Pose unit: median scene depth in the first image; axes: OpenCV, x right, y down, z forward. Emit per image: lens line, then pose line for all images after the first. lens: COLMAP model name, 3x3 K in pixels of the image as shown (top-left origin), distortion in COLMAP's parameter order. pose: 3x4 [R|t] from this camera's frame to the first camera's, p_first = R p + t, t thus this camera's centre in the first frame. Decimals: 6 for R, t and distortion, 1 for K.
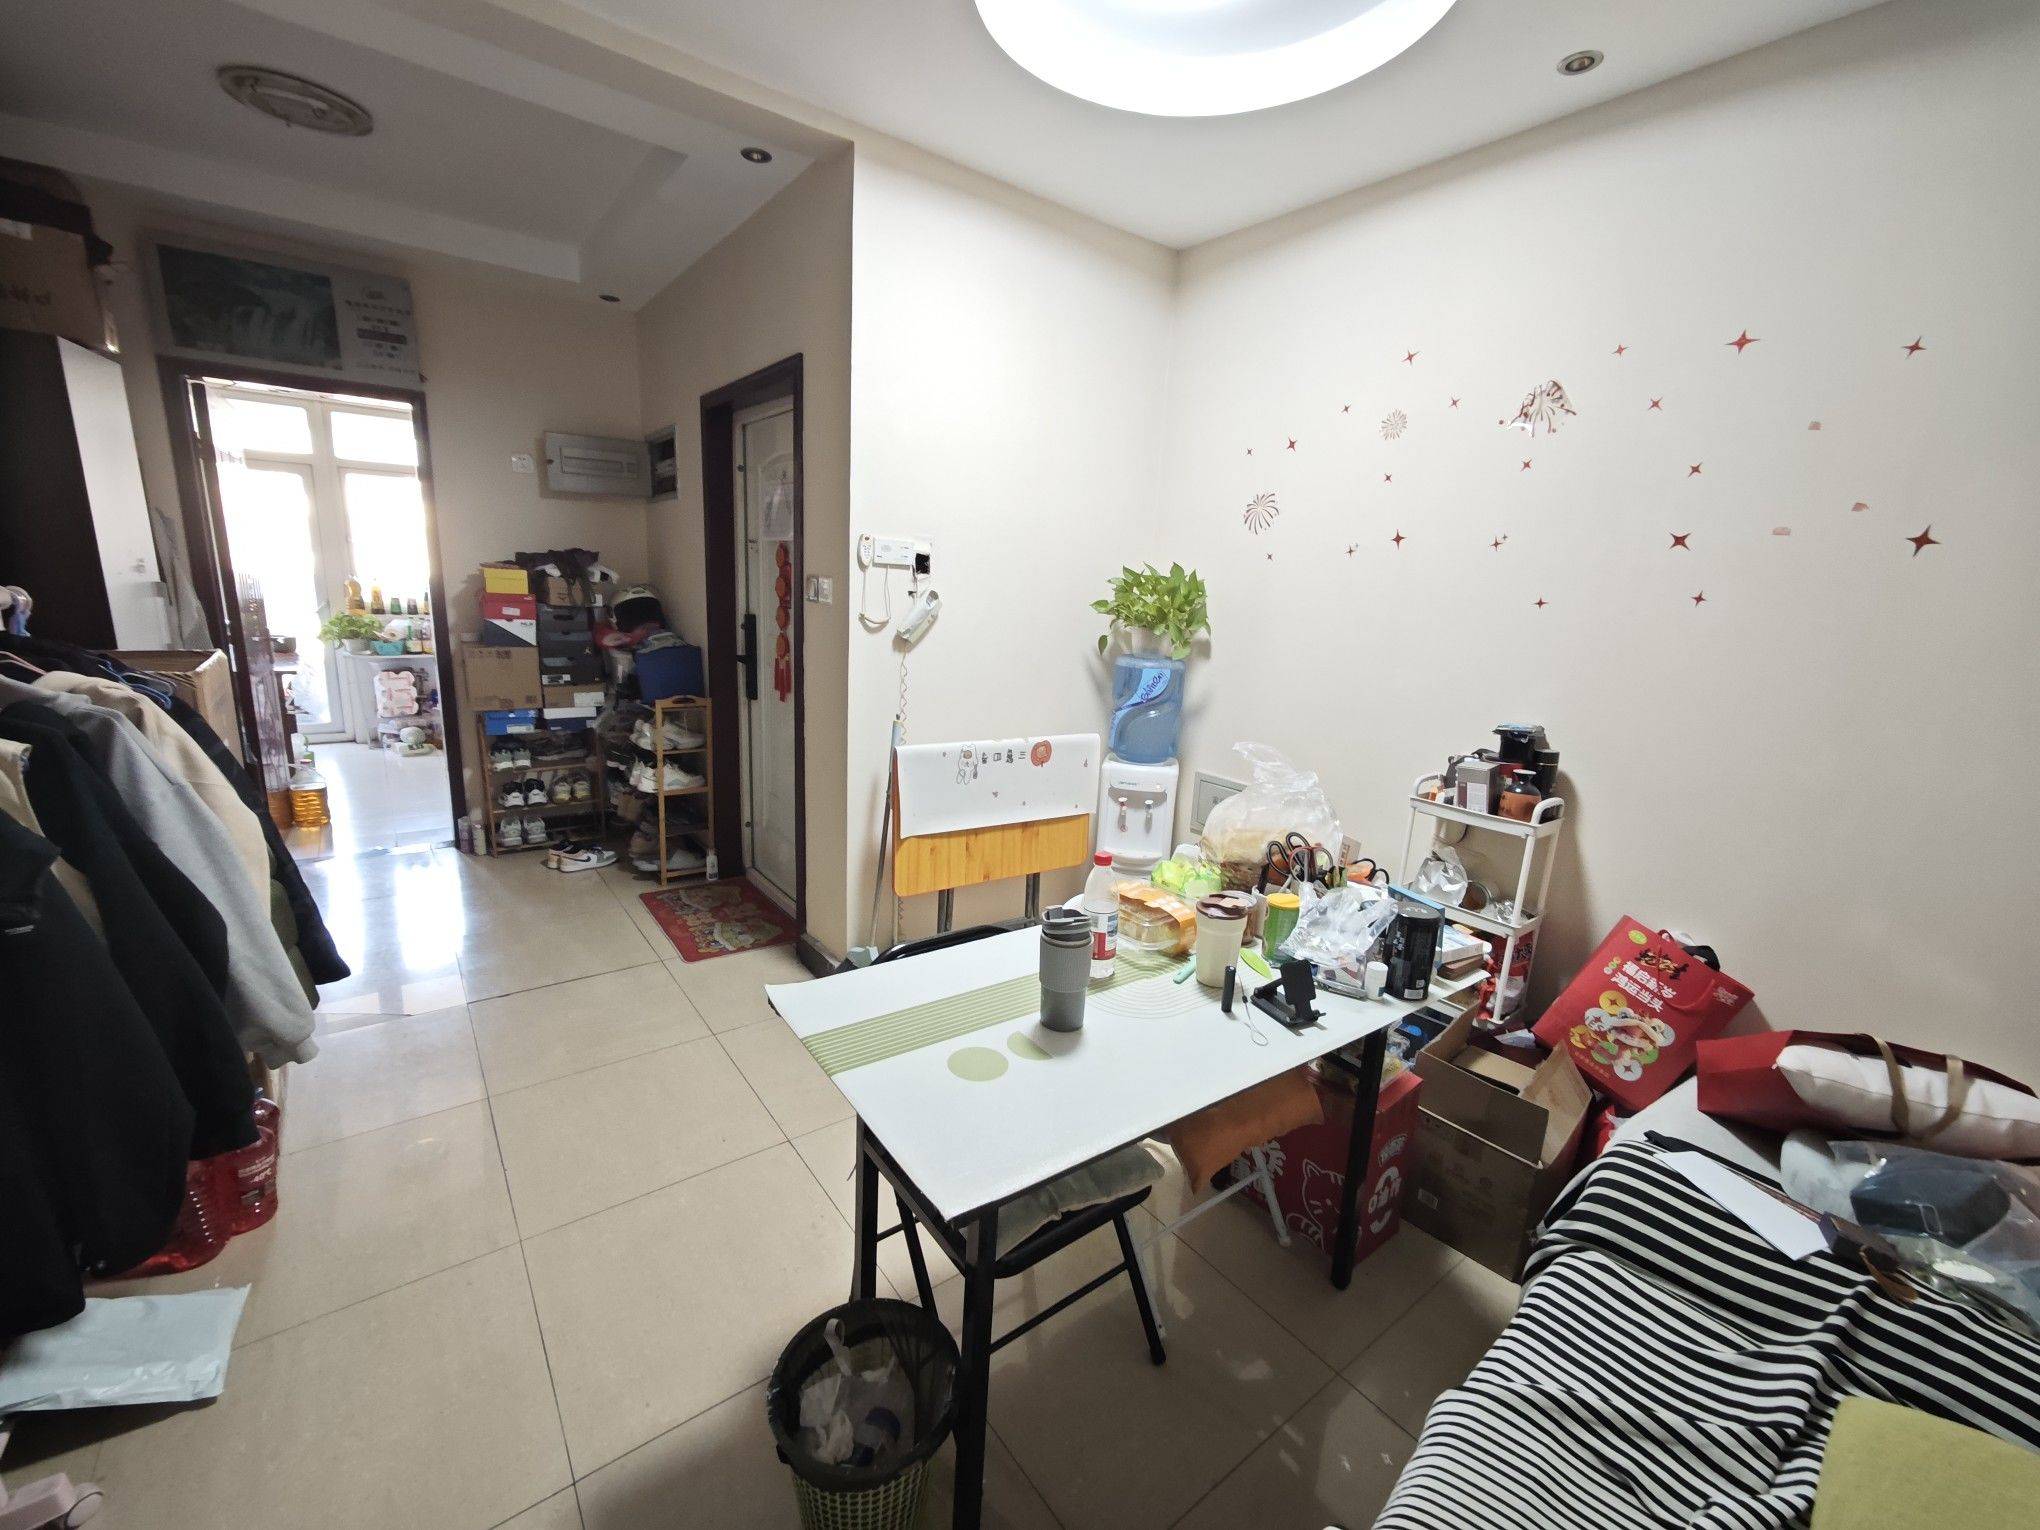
lens RADIAL K [[851.7, 0, 1015.1], [0, 851.7, 772.1], [0, 0, 1]] dist [0.002730, 0.001199]
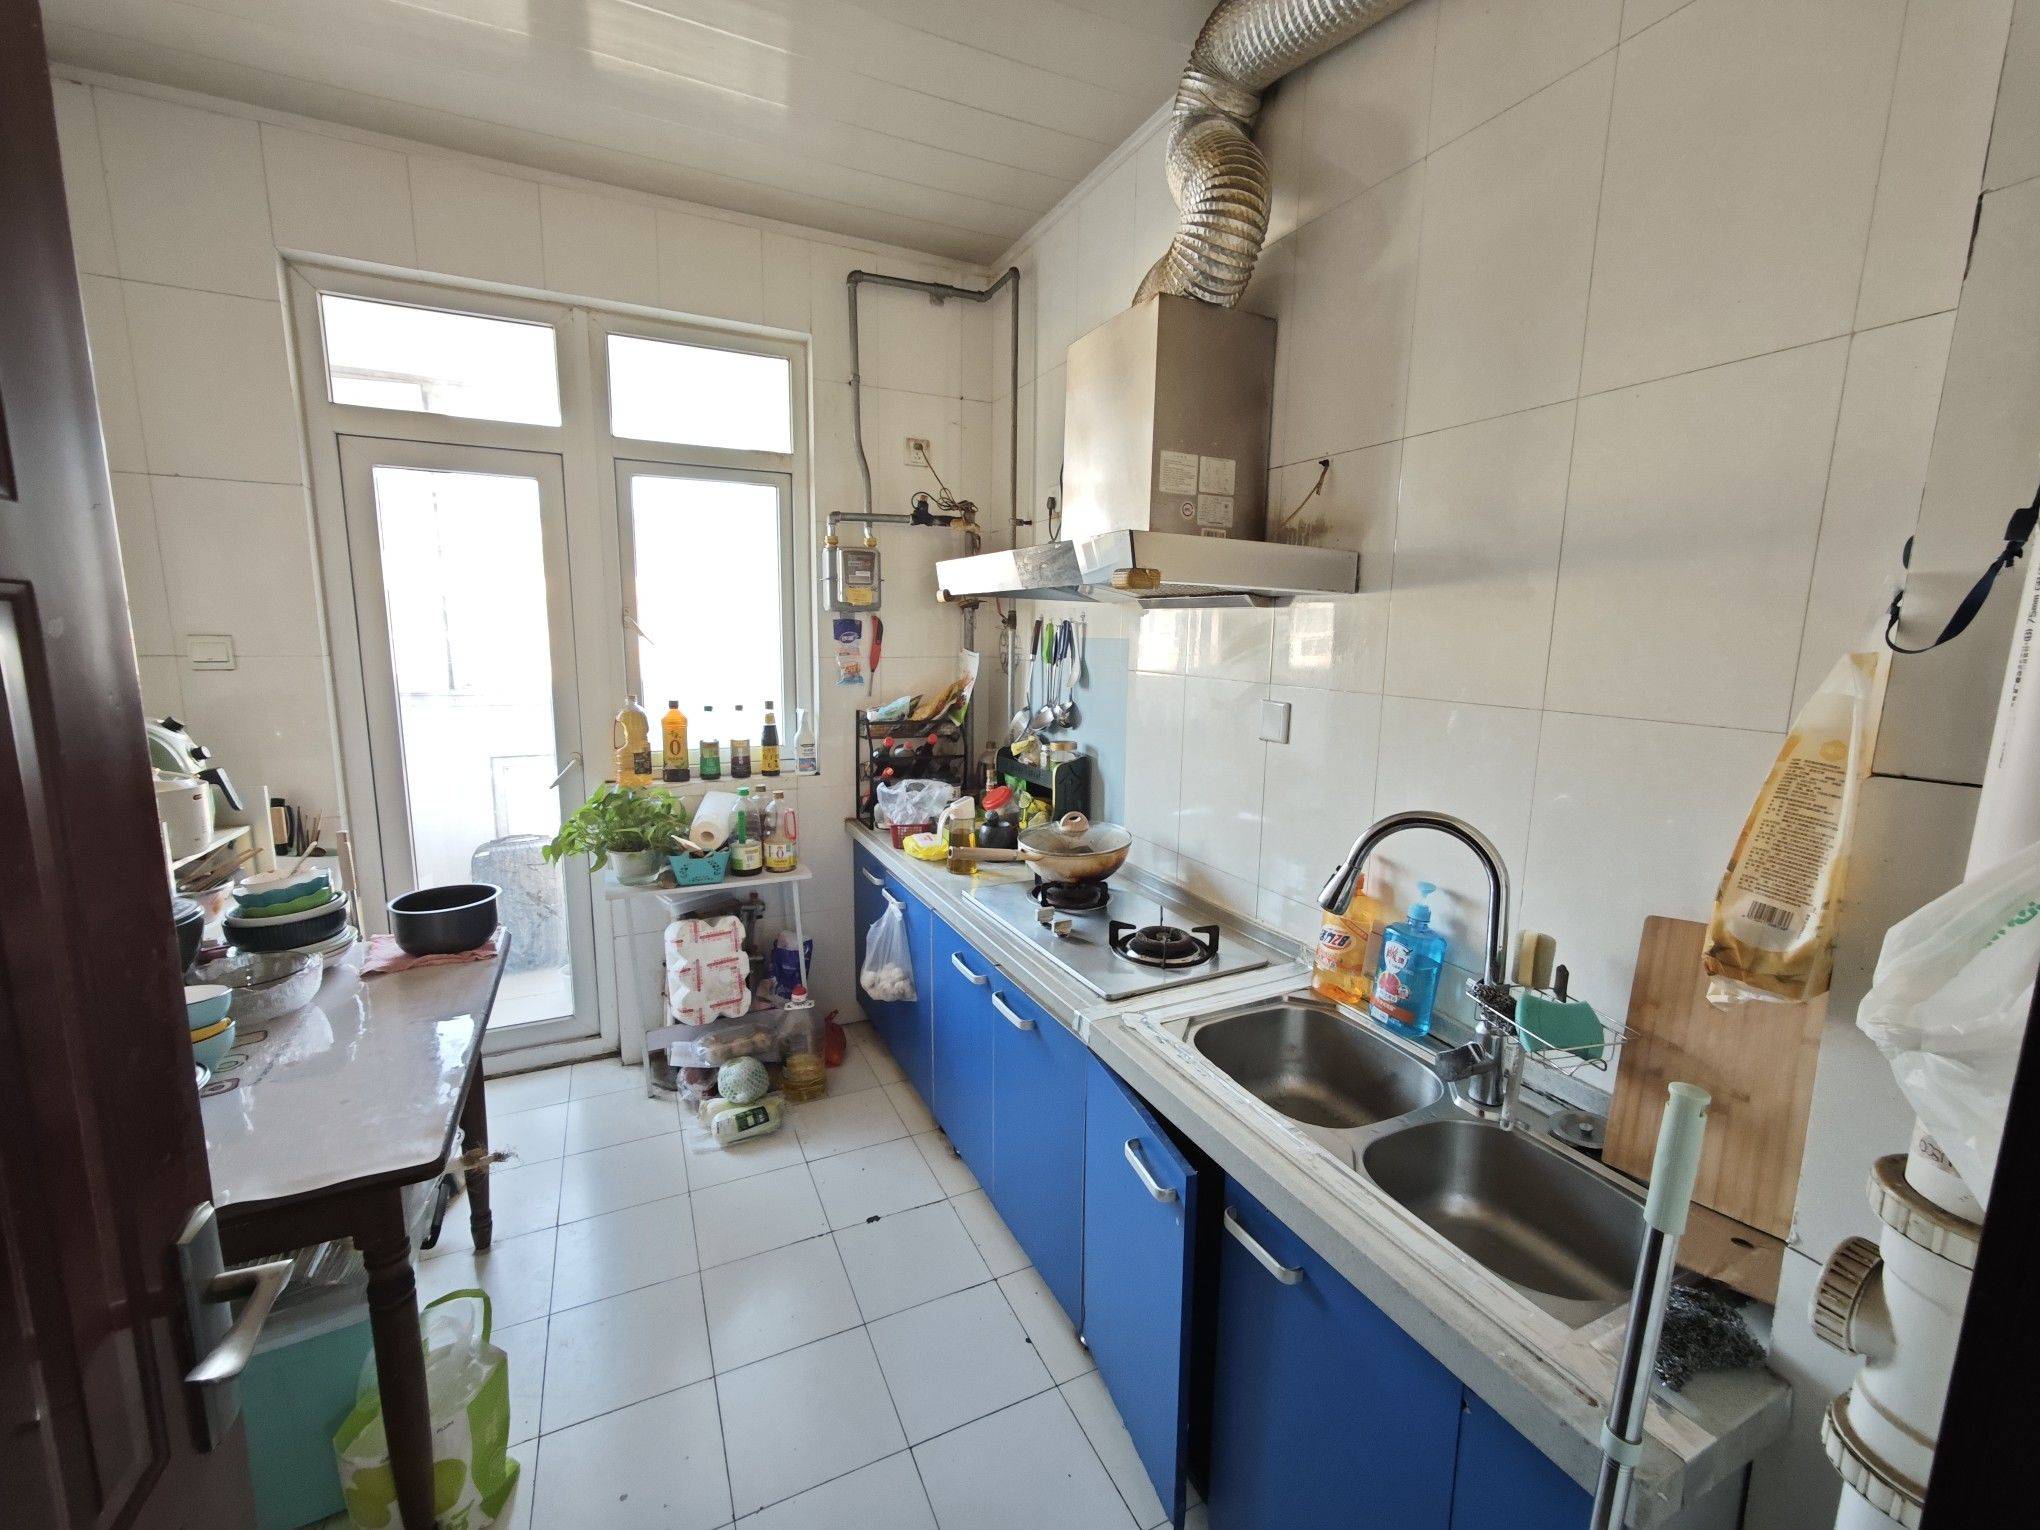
lens RADIAL K [[851.7, 0, 1023.9], [0, 851.7, 759.7], [0, 0, 1]] dist [0.002730, 0.001199]
pose [[0.983917, 0.011194, -0.178277, -0.492047], [-0.022223, 0.997952, -0.059988, -0.176172], [0.177240, 0.062985, 0.982150, 0.596805]]
